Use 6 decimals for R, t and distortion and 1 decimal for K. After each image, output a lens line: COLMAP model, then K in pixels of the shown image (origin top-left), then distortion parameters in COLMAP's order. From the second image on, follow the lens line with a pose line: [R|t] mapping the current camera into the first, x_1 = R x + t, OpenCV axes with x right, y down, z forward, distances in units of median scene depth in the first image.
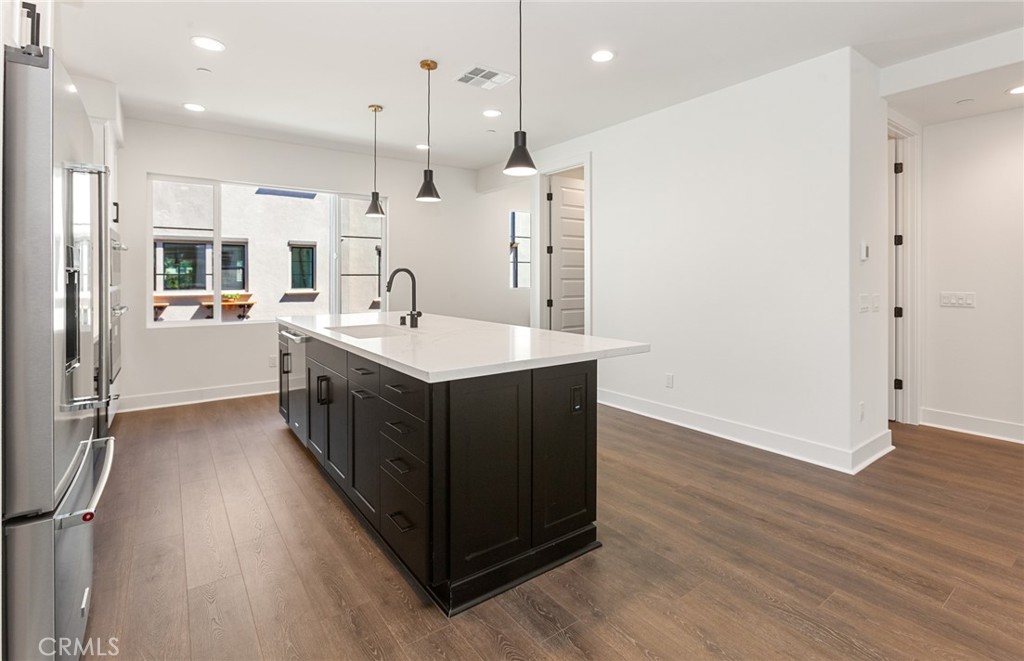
lens RADIAL K [[476.0, 0, 519.9], [0, 476.0, 279.2], [0, 0, 1]] dist [-0.014215, 0.007428]
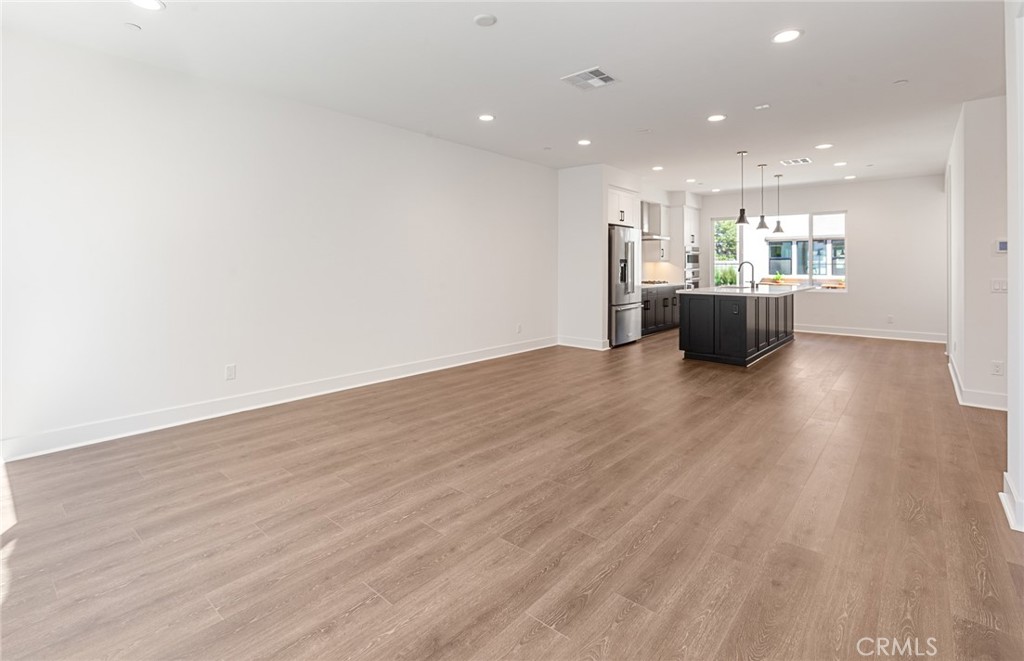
lens RADIAL K [[476.0, 0, 512.0], [0, 476.0, 258.1], [0, 0, 1]] dist [-0.014215, 0.007428]
pose [[0.224321, -0.011786, -0.974444, 1.721230], [-0.008578, 0.999864, -0.014068, 0.003129], [0.974477, 0.011514, 0.224190, -0.605439]]
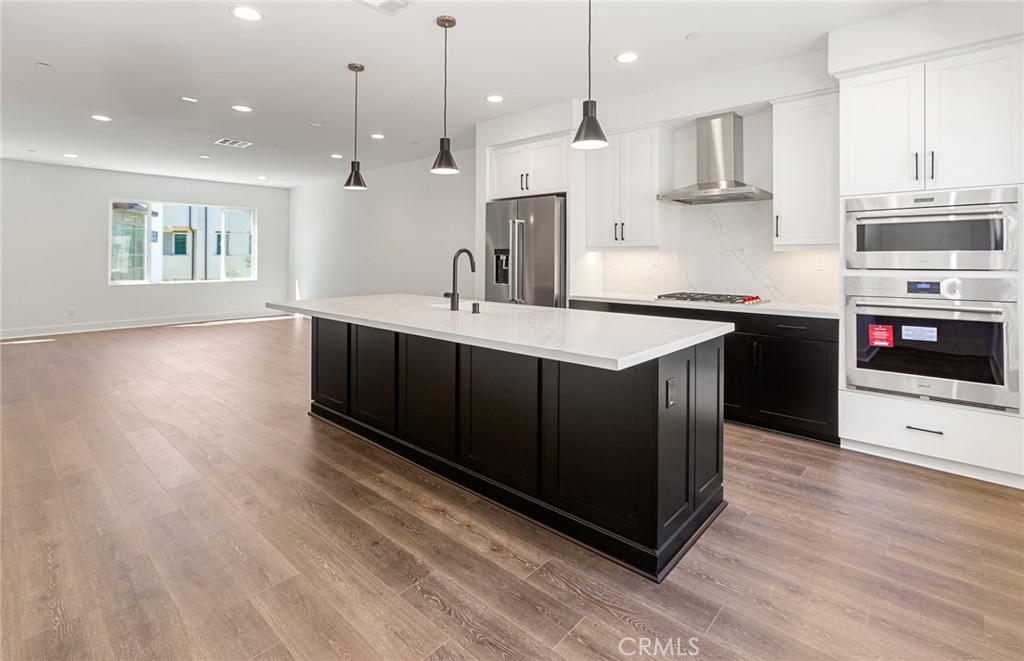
lens RADIAL K [[476.0, 0, 501.2], [0, 476.0, 248.8], [0, 0, 1]] dist [-0.014215, 0.007428]
pose [[-0.981856, -0.001575, -0.189623, -0.131312], [0.000444, 0.999944, -0.010607, -0.013169], [0.189629, -0.010498, -0.981800, 2.005984]]
